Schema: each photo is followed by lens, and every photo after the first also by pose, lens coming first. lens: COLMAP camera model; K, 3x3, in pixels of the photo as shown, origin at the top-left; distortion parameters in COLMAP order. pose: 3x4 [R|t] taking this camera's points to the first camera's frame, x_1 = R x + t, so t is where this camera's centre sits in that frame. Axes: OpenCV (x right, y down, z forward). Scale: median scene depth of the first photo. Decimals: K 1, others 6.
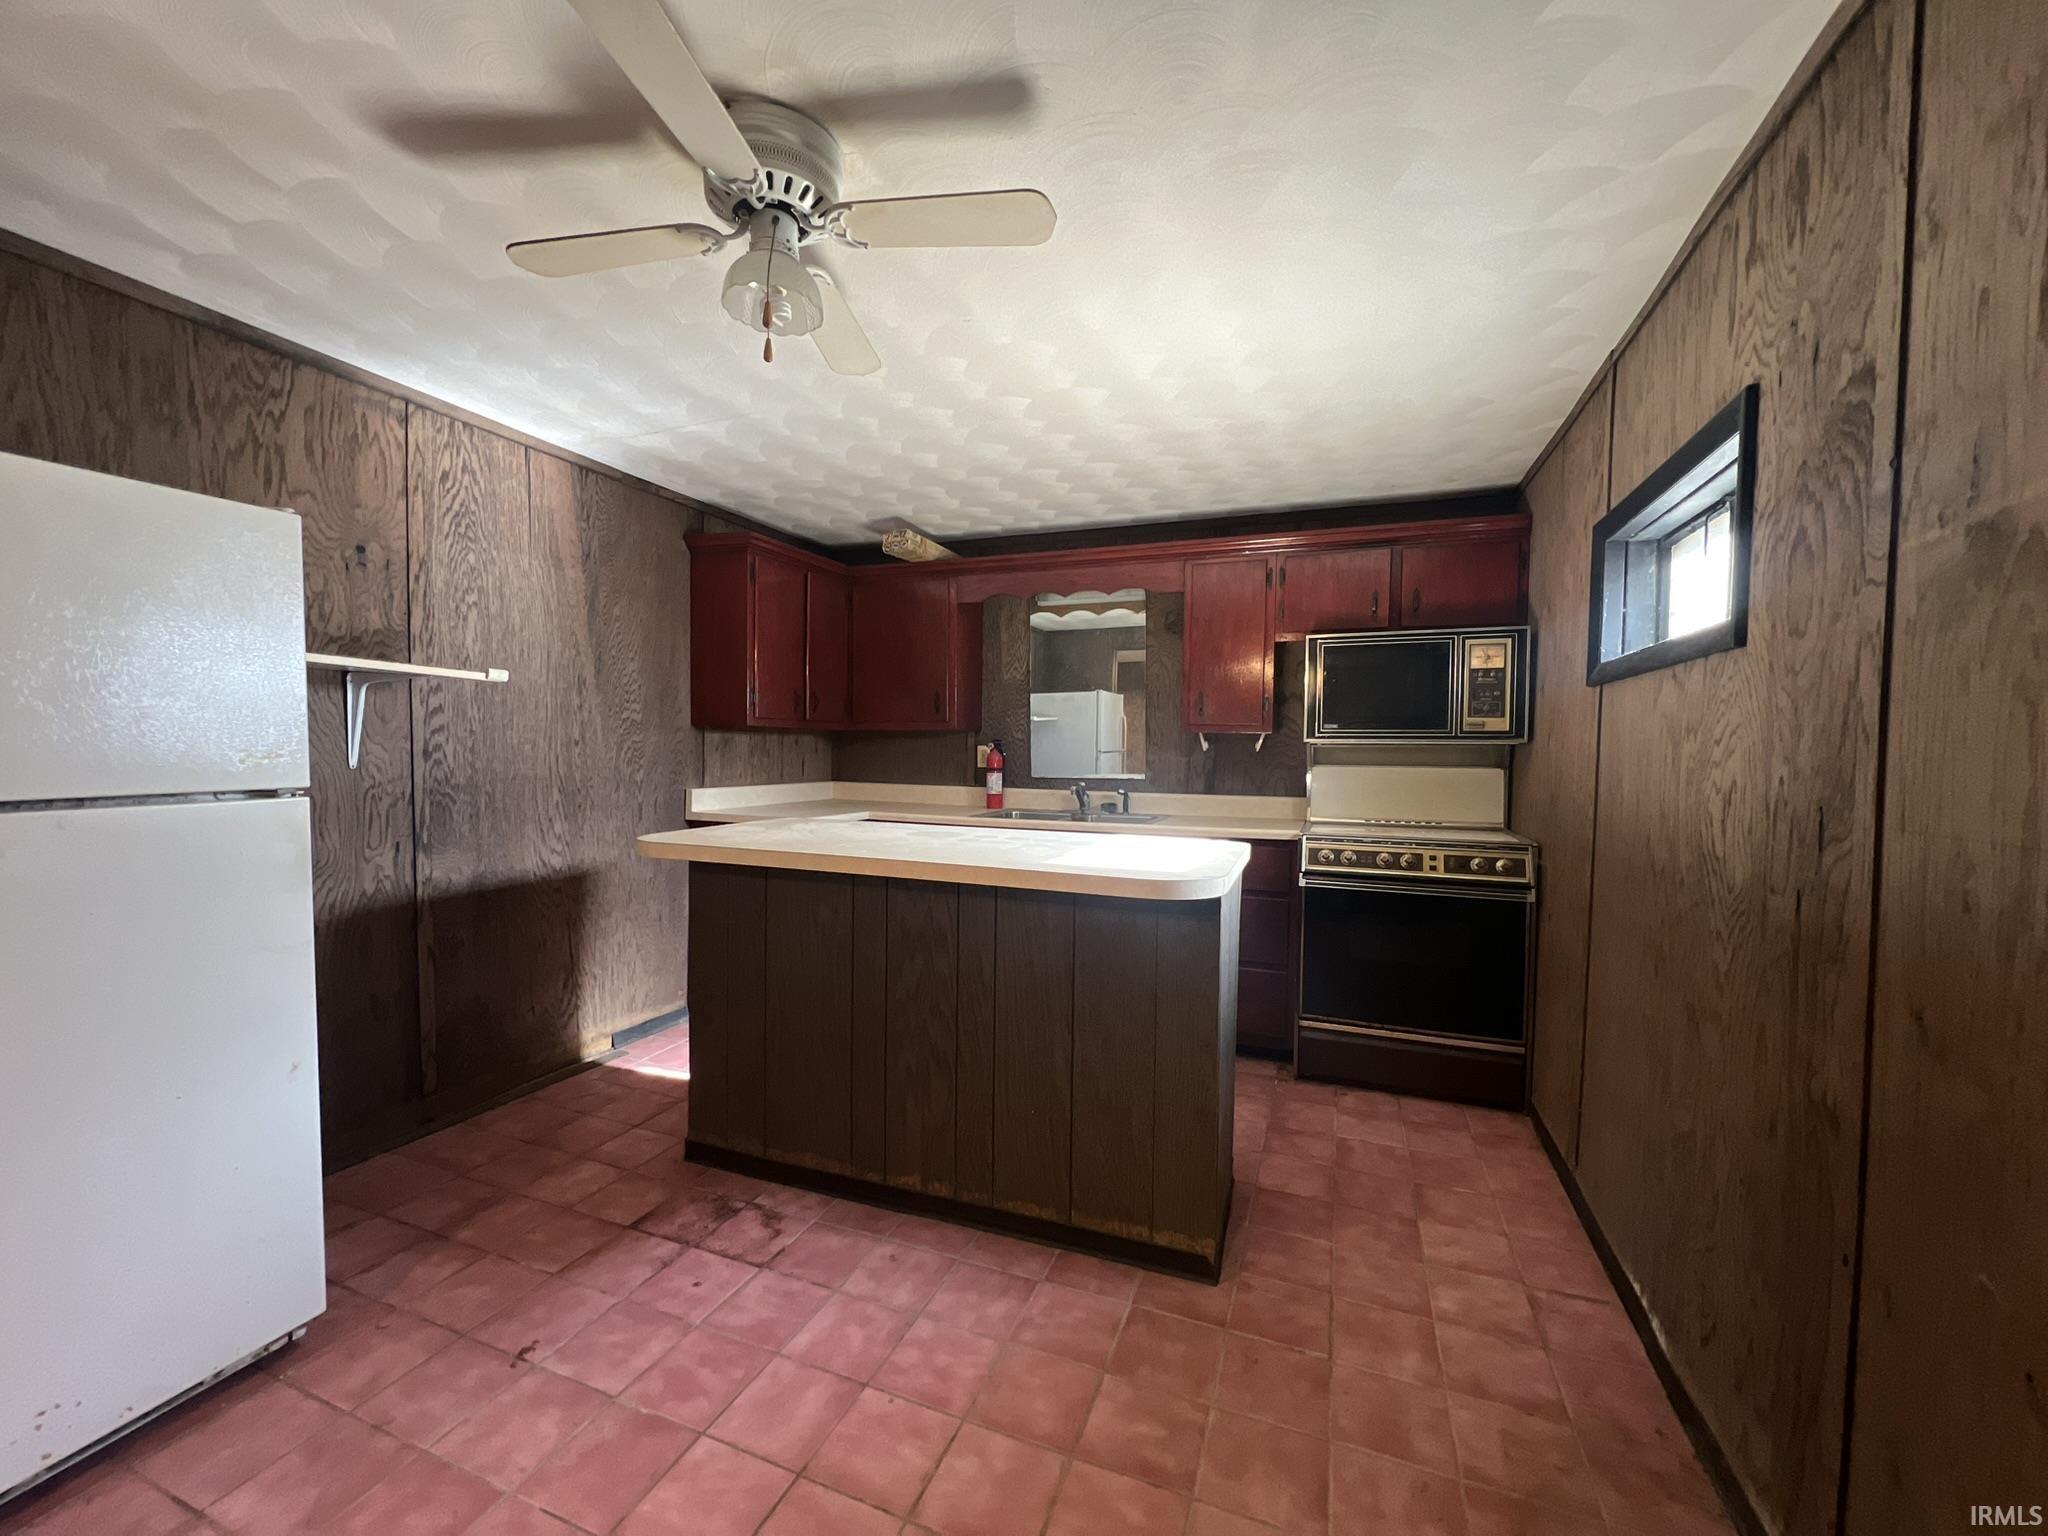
lens RADIAL K [[815.7, 0, 1024.0], [0, 815.7, 774.6], [0, 0, 1]] dist [0.000699, 0.000519]
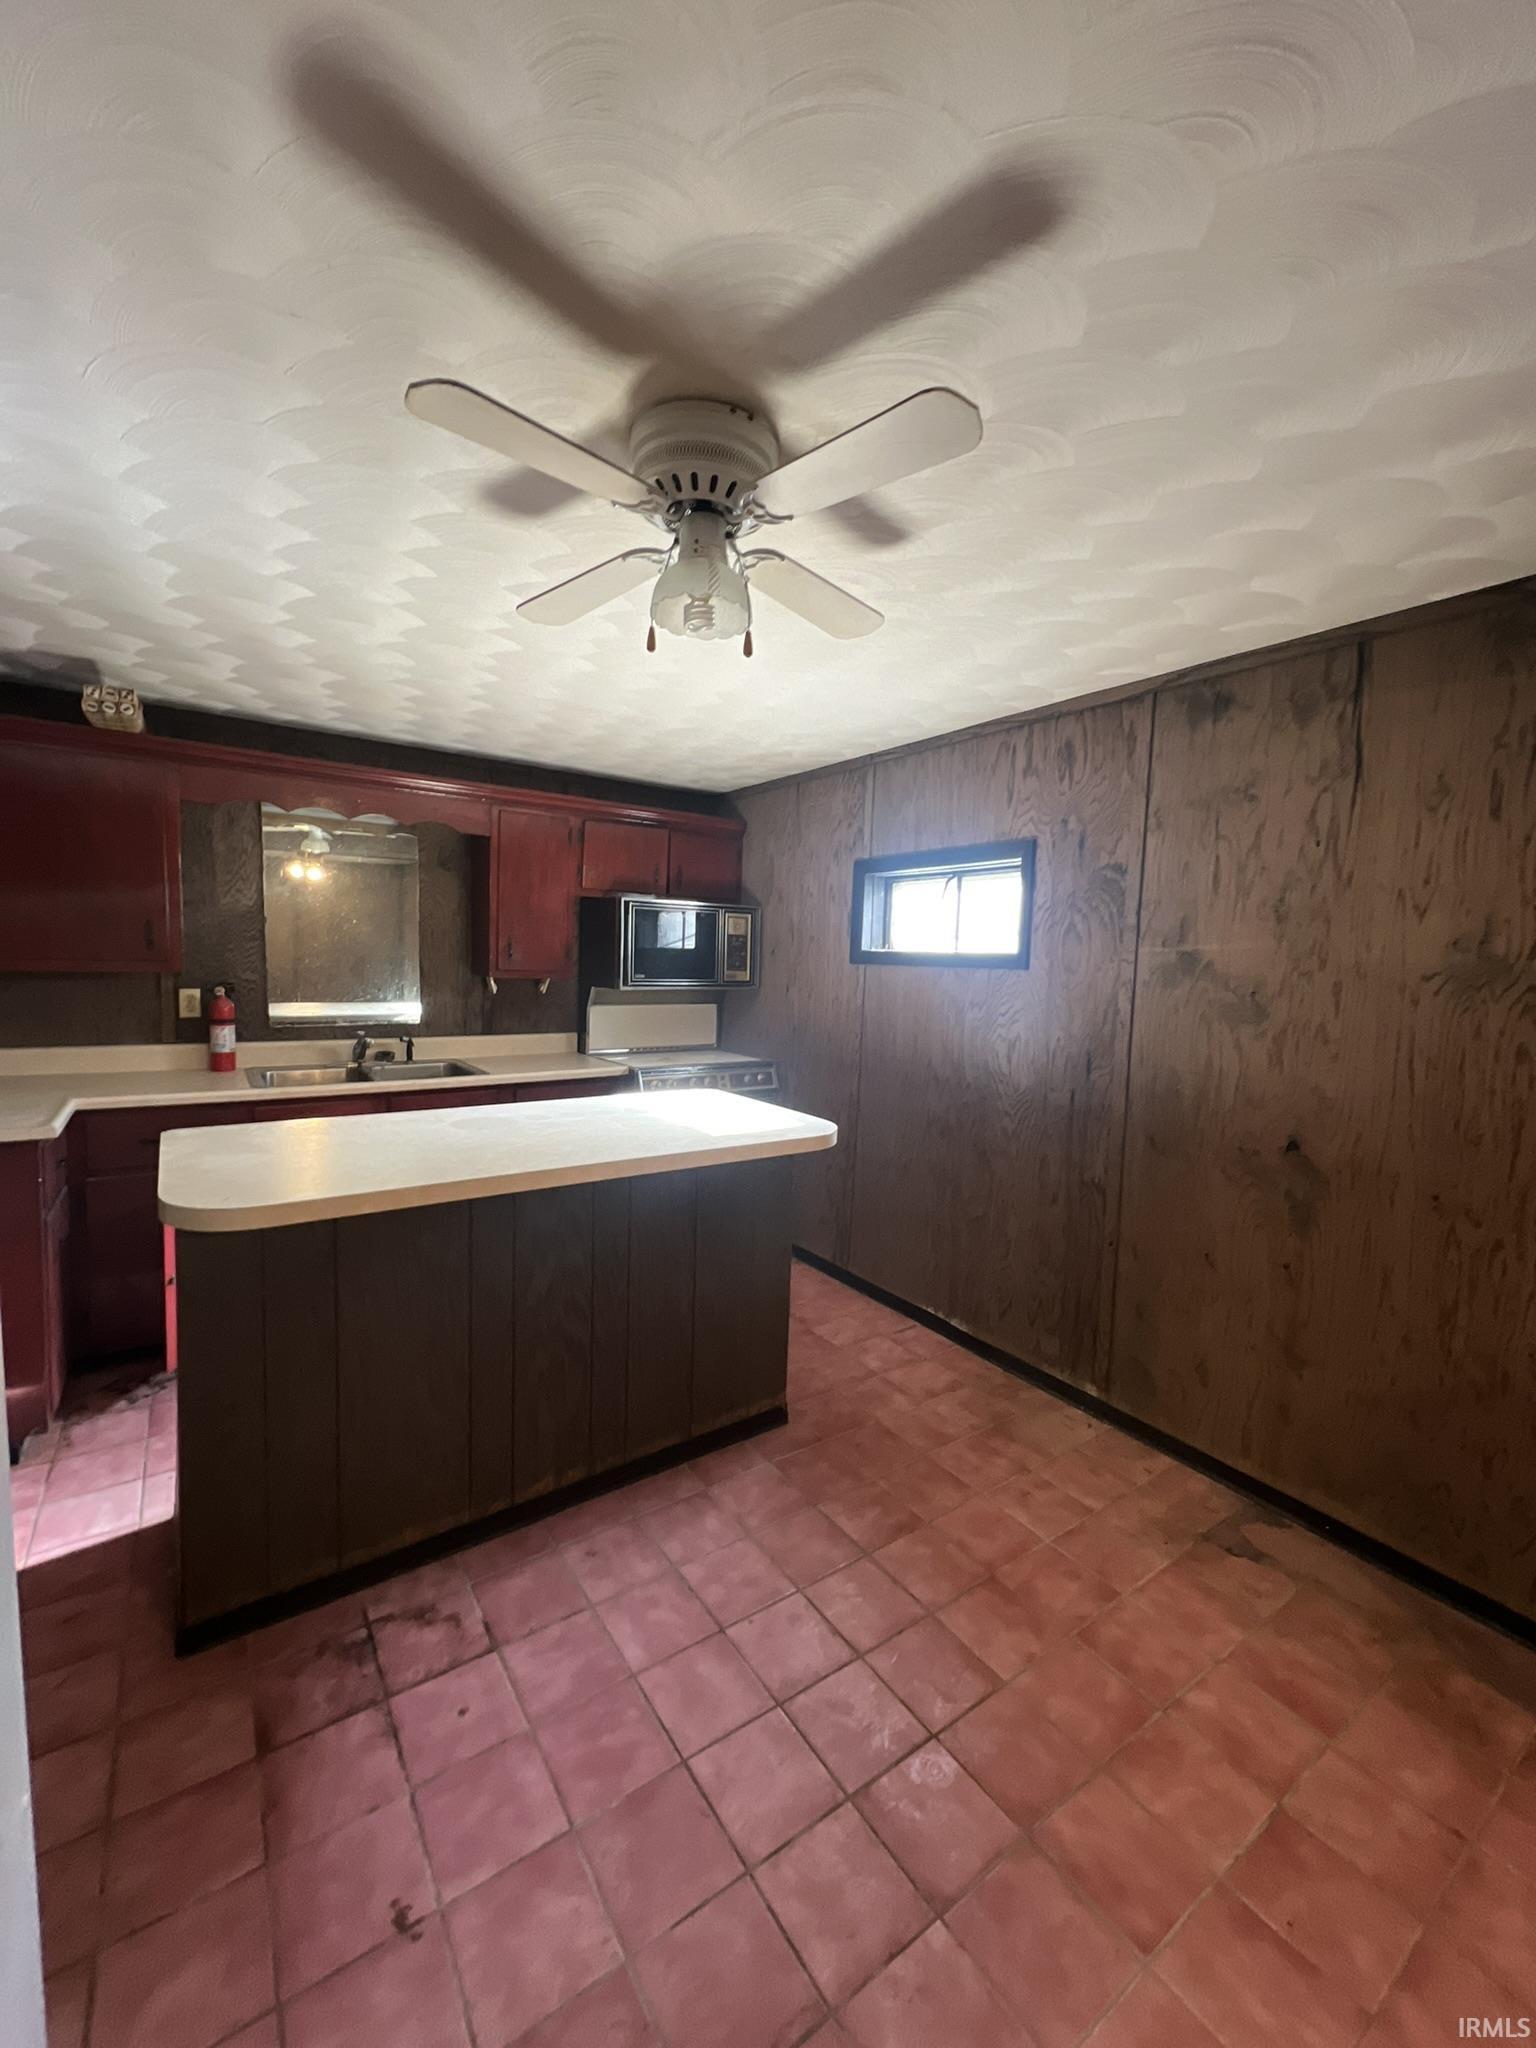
lens RADIAL K [[815.7, 0, 764.2], [0, 815.7, 1024.6], [0, 0, 1]] dist [0.000699, 0.000519]
pose [[0.559342, -0.064546, 0.826420, -0.920714], [0.003374, 0.997133, 0.075596, -0.141151], [-0.828930, -0.039496, 0.557956, 0.328083]]
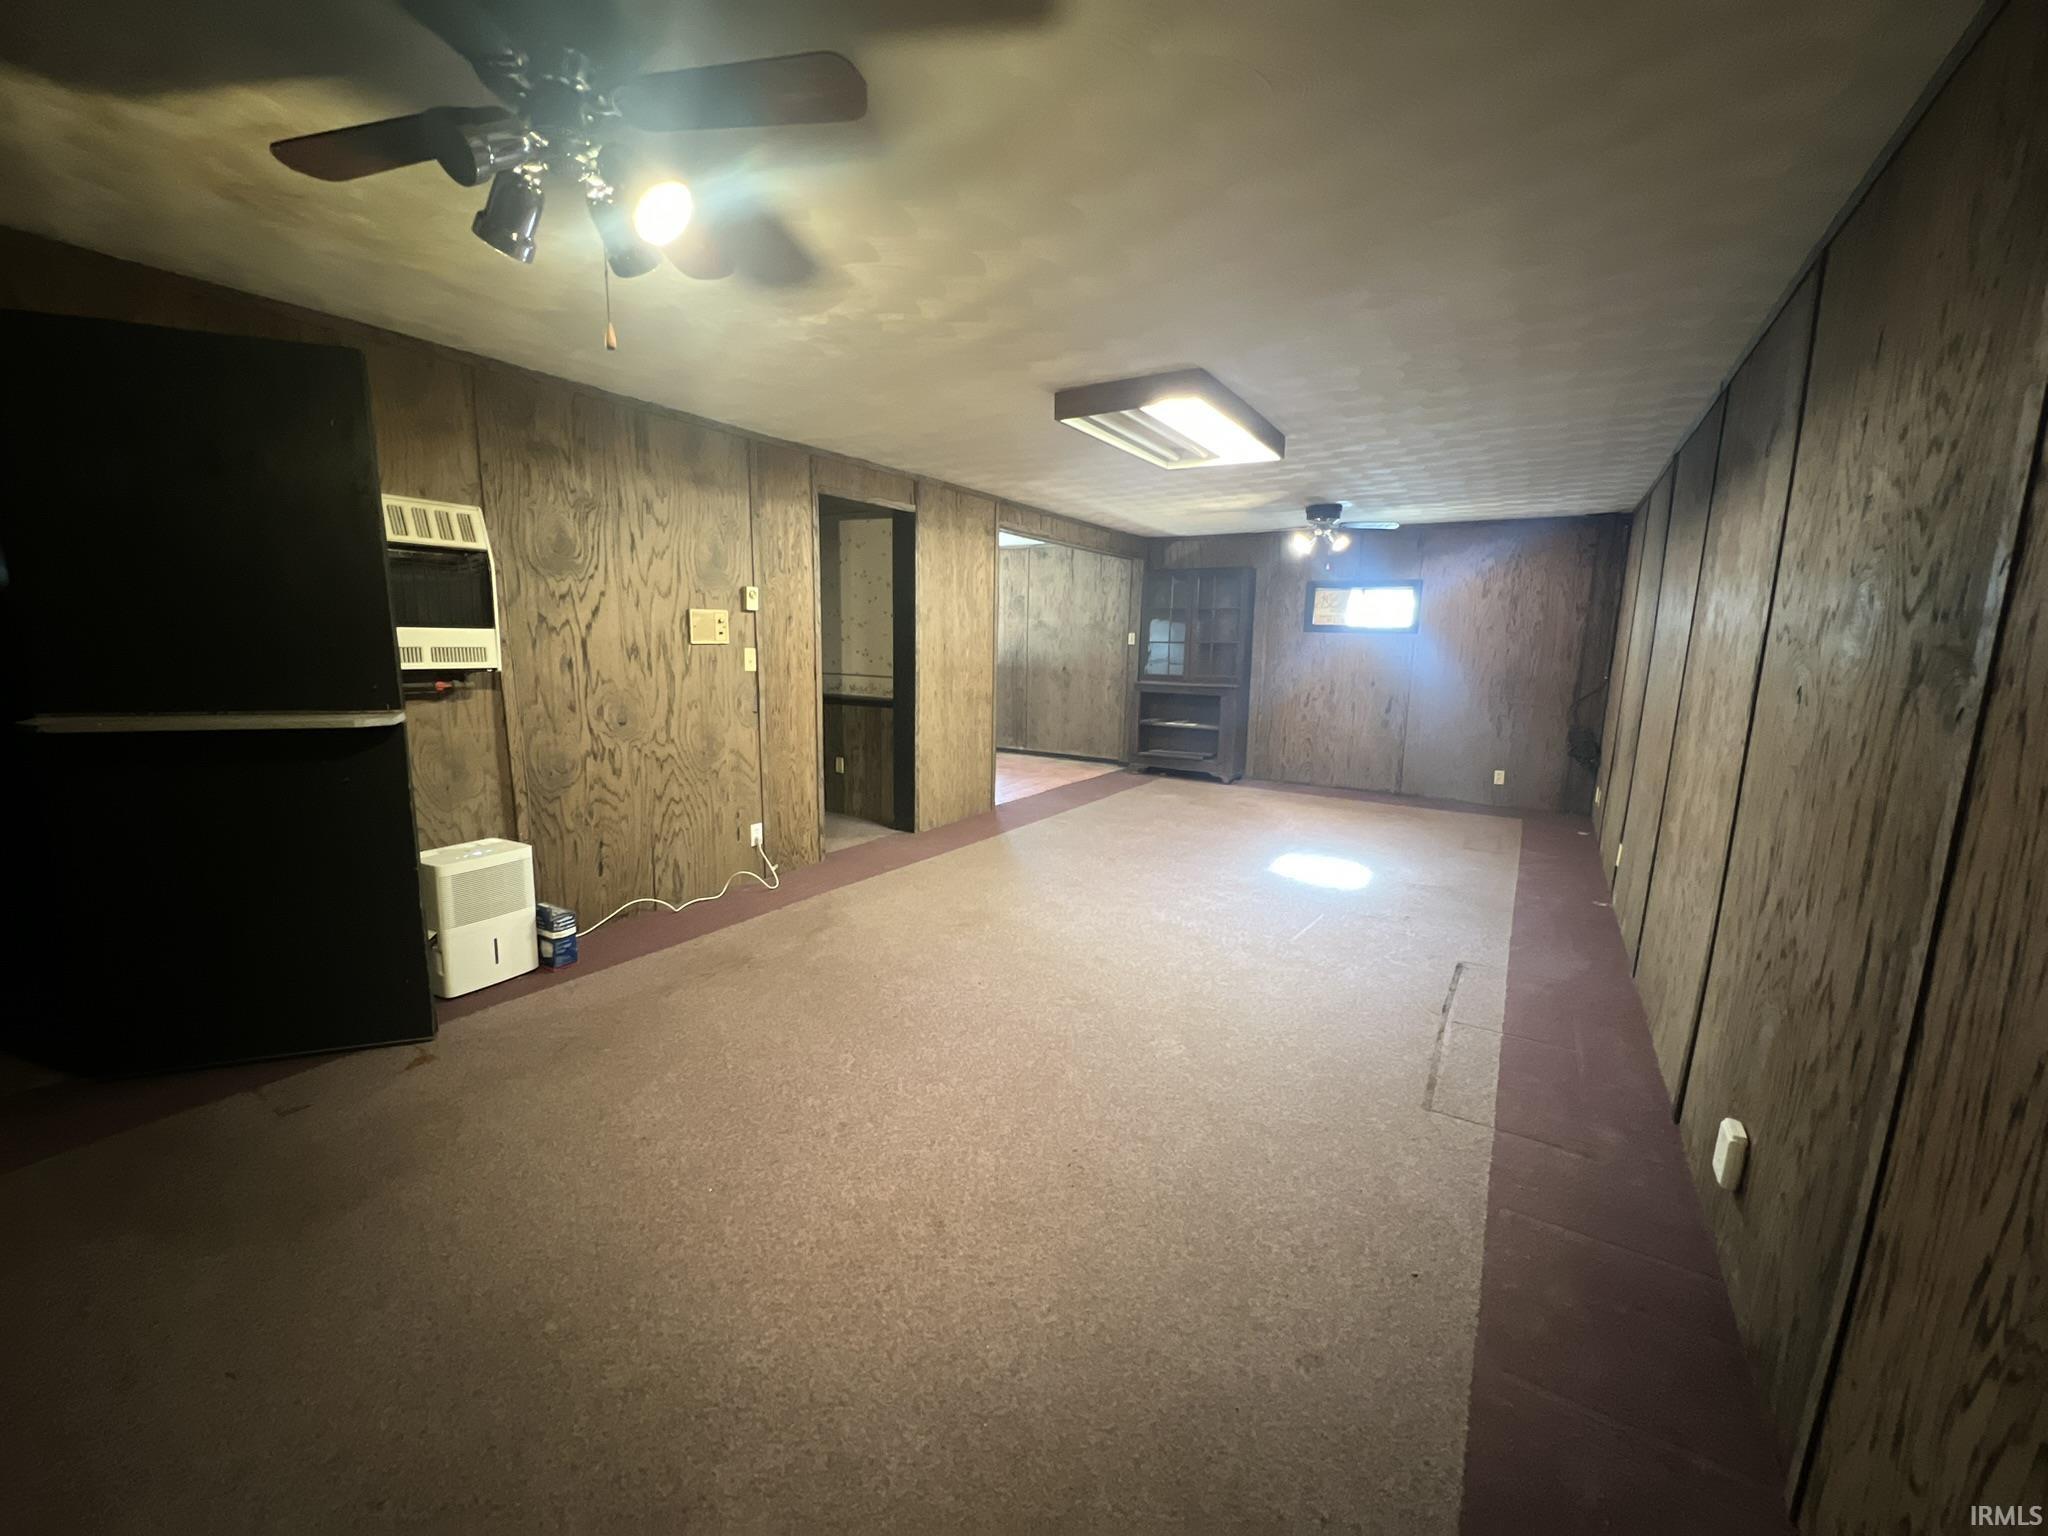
lens RADIAL K [[815.7, 0, 1021.8], [0, 815.7, 772.4], [0, 0, 1]] dist [0.000699, 0.000519]
pose [[0.179437, -0.175392, 0.968008, -4.410661], [0.018668, 0.984409, 0.174903, -0.118212], [-0.983592, -0.013313, 0.179914, -0.293711]]
